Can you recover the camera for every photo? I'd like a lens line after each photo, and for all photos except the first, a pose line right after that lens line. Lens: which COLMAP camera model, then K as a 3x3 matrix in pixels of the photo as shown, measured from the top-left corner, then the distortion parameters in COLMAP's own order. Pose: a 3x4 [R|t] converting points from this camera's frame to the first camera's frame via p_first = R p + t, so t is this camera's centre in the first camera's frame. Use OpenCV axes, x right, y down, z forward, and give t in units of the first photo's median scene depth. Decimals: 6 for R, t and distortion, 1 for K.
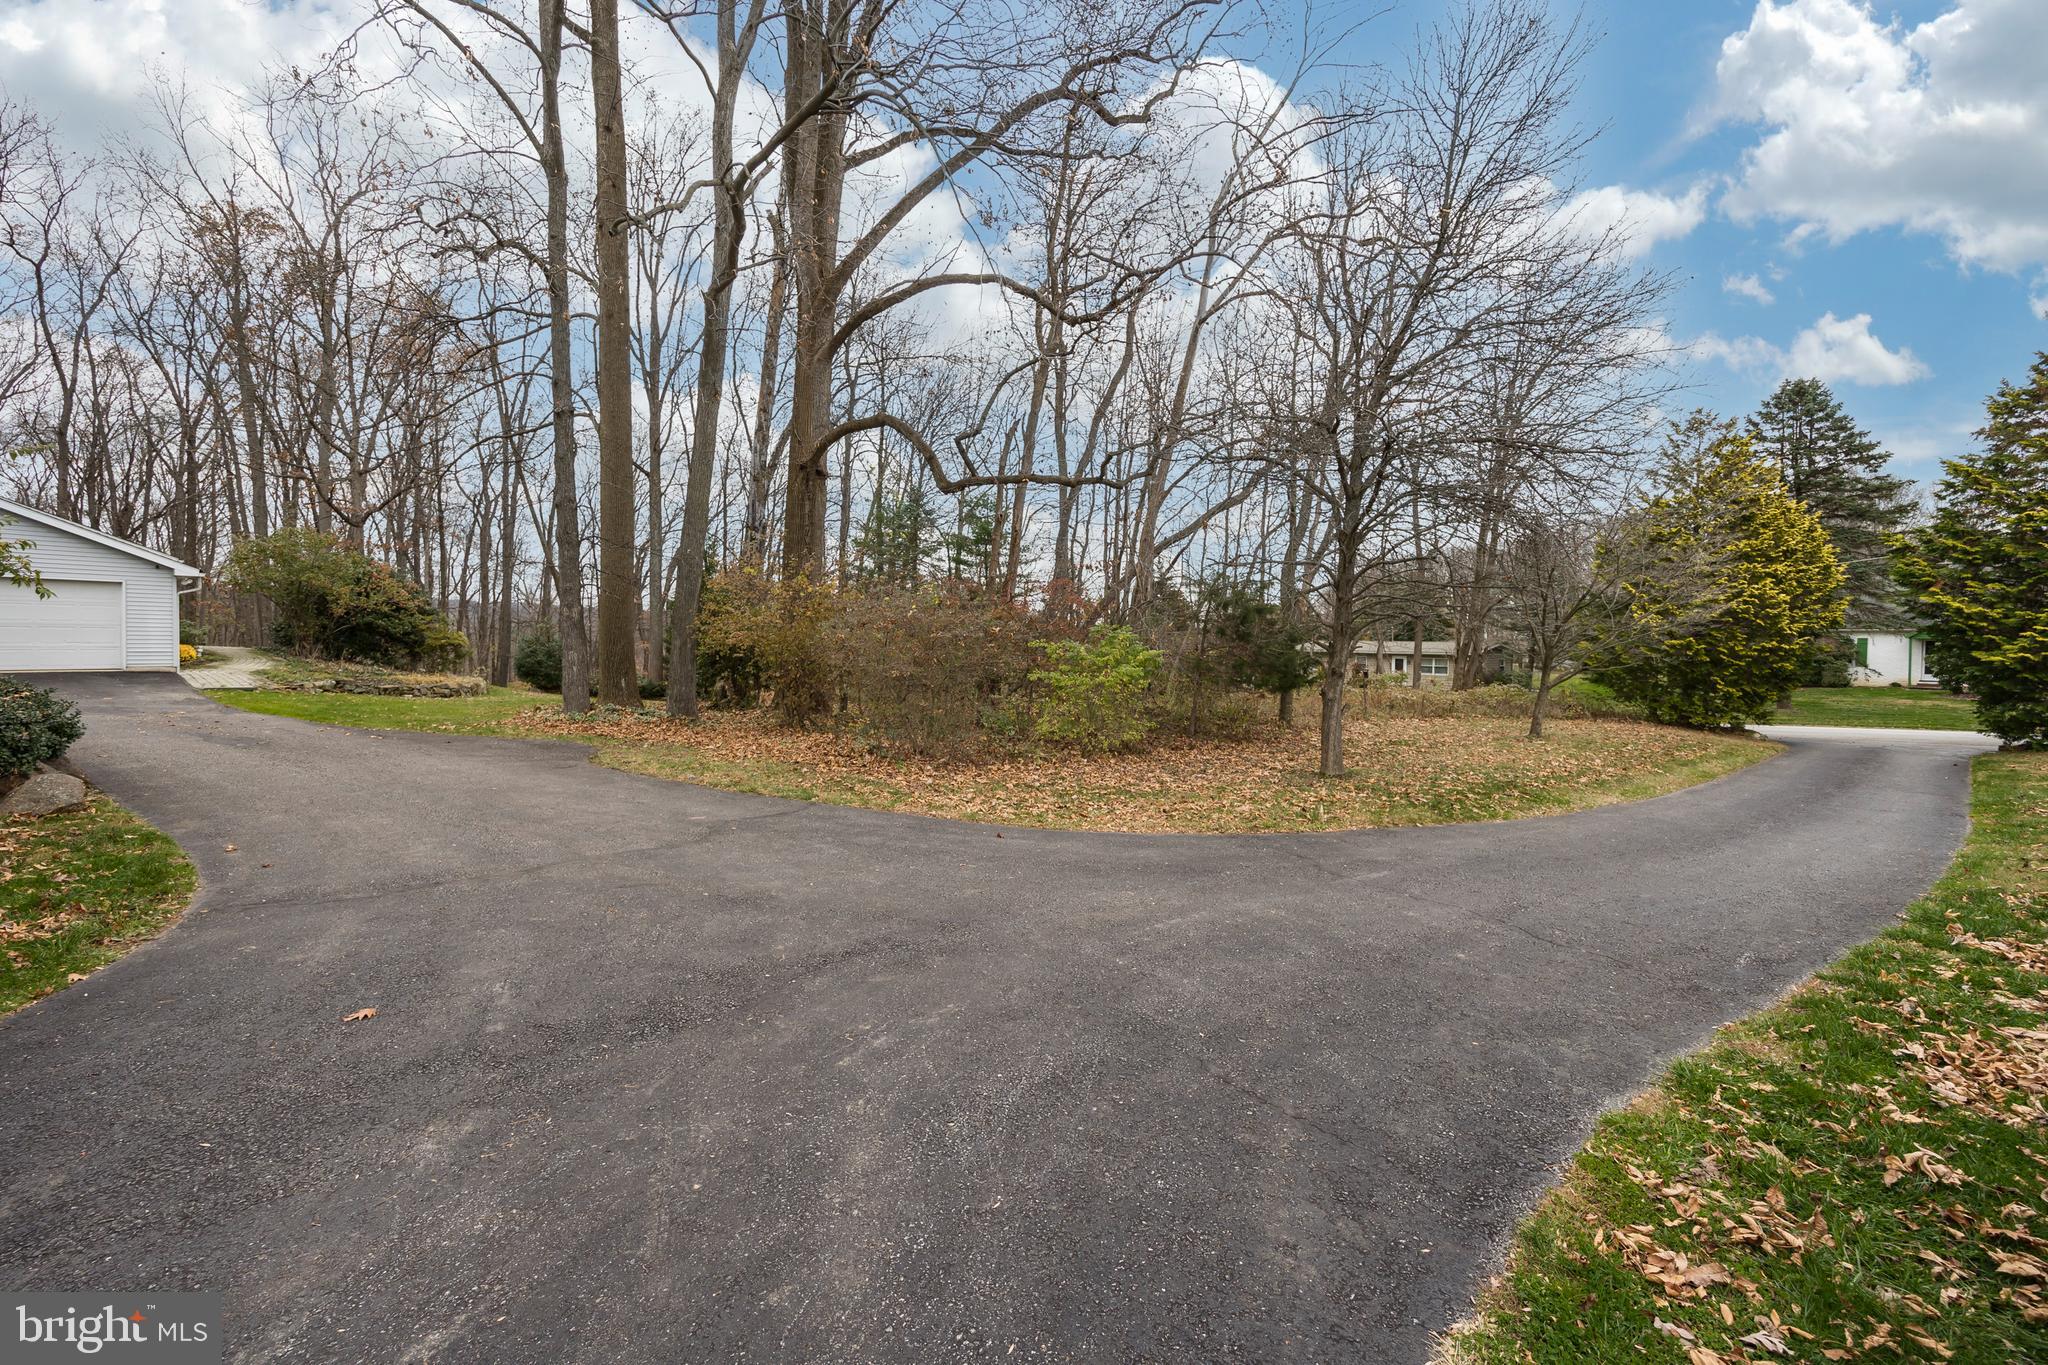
lens RADIAL K [[821.0, 0, 1025.7], [0, 821.0, 662.6], [0, 0, 1]] dist [0.000082, -0.001095]
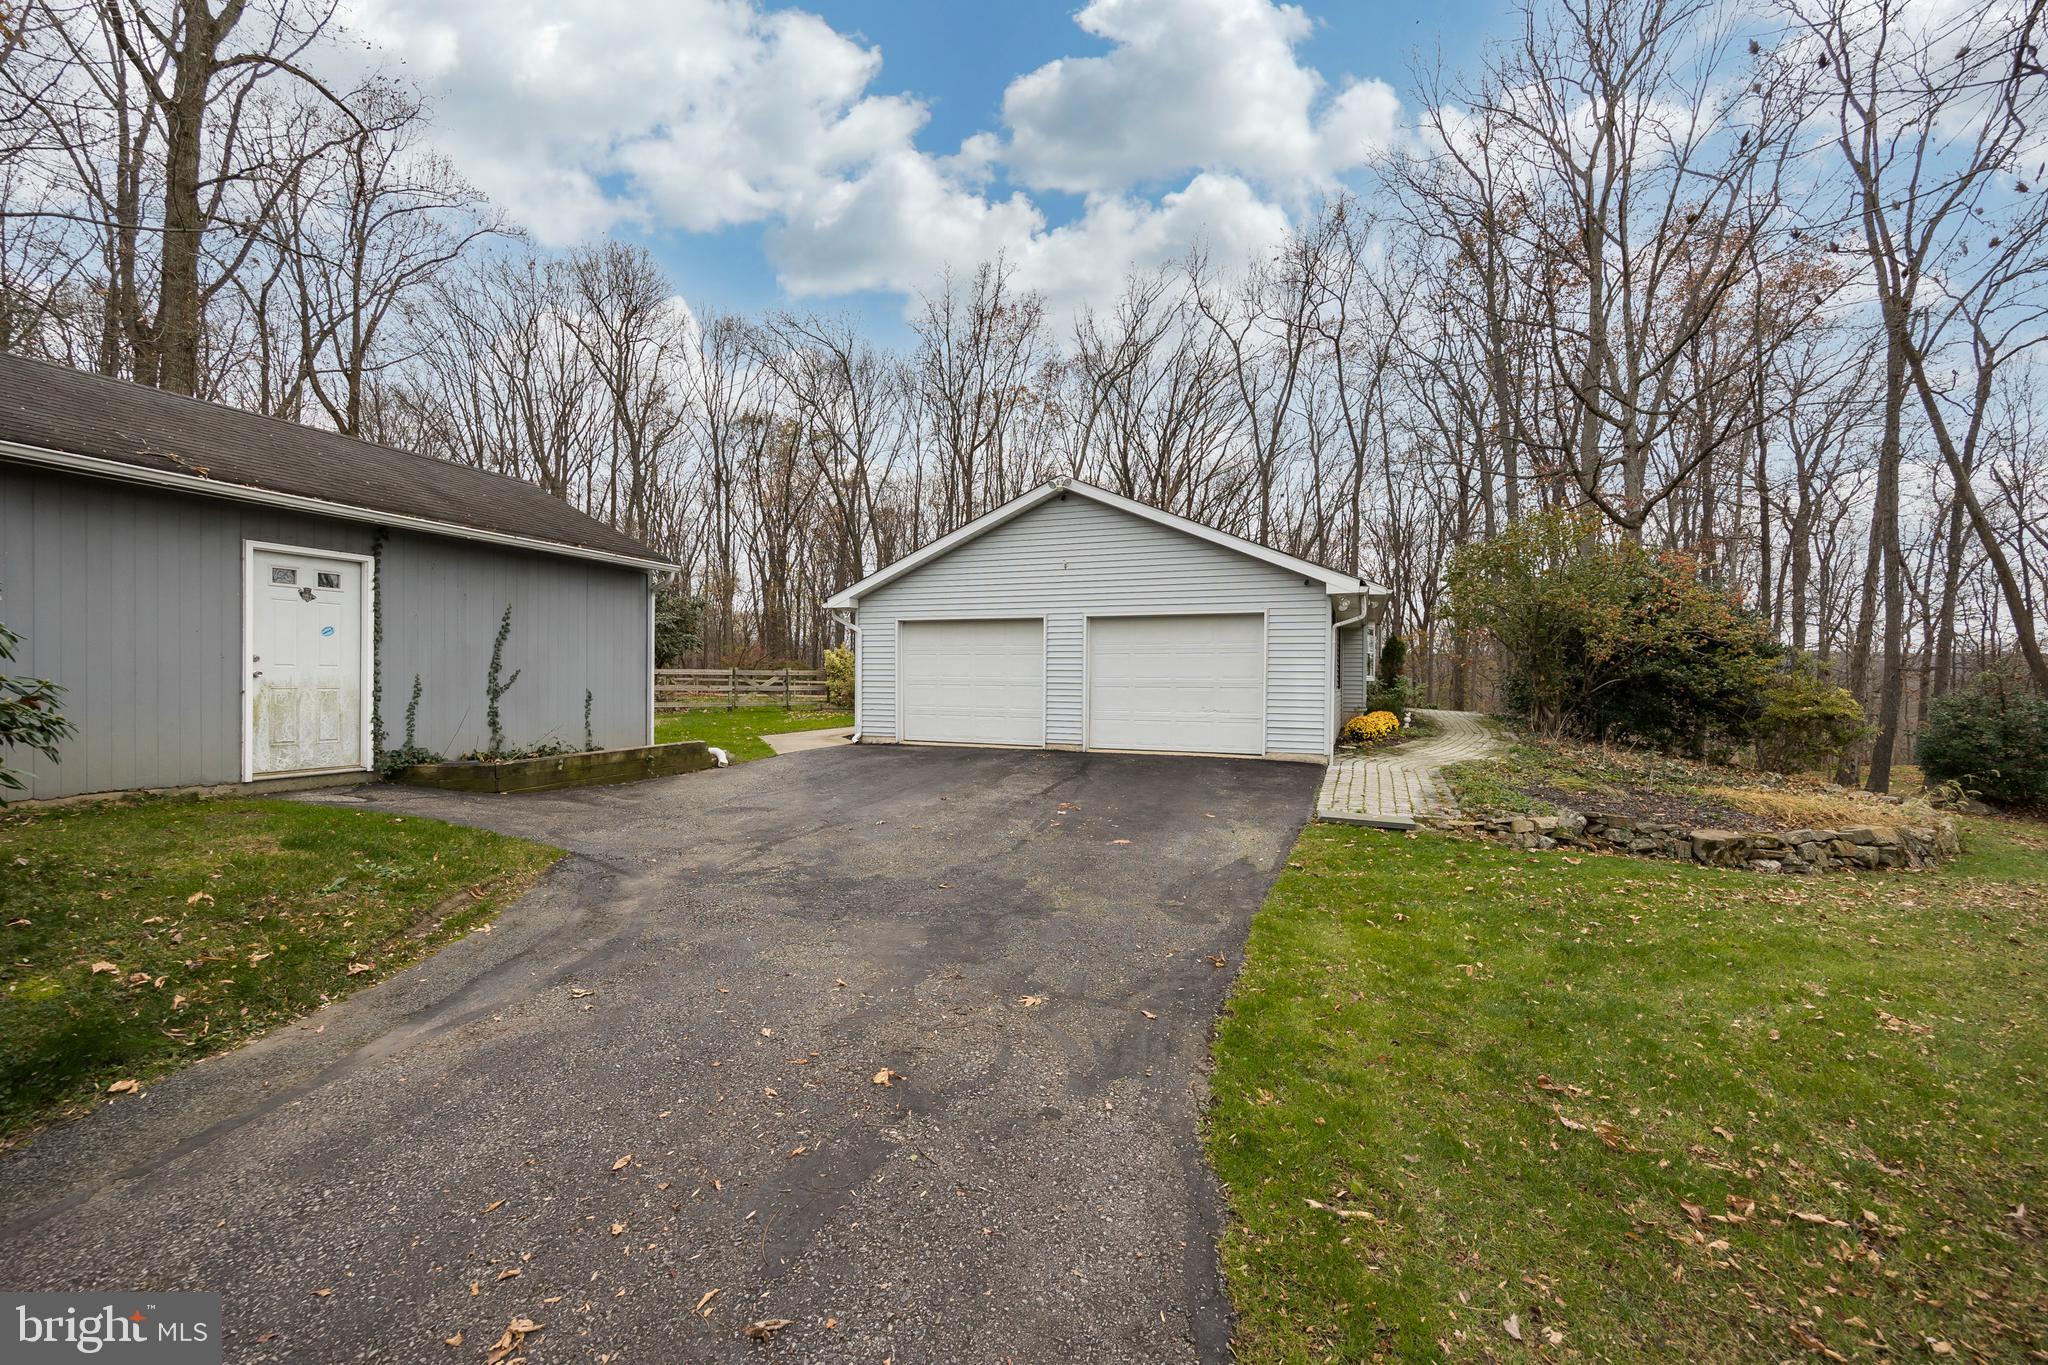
lens RADIAL K [[821.0, 0, 1025.7], [0, 821.0, 662.6], [0, 0, 1]] dist [0.000082, -0.001095]
pose [[0.252033, -0.019861, -0.967515, -0.391513], [-0.037920, 0.998819, -0.030382, -0.024372], [0.966975, 0.044345, 0.250982, 0.475926]]
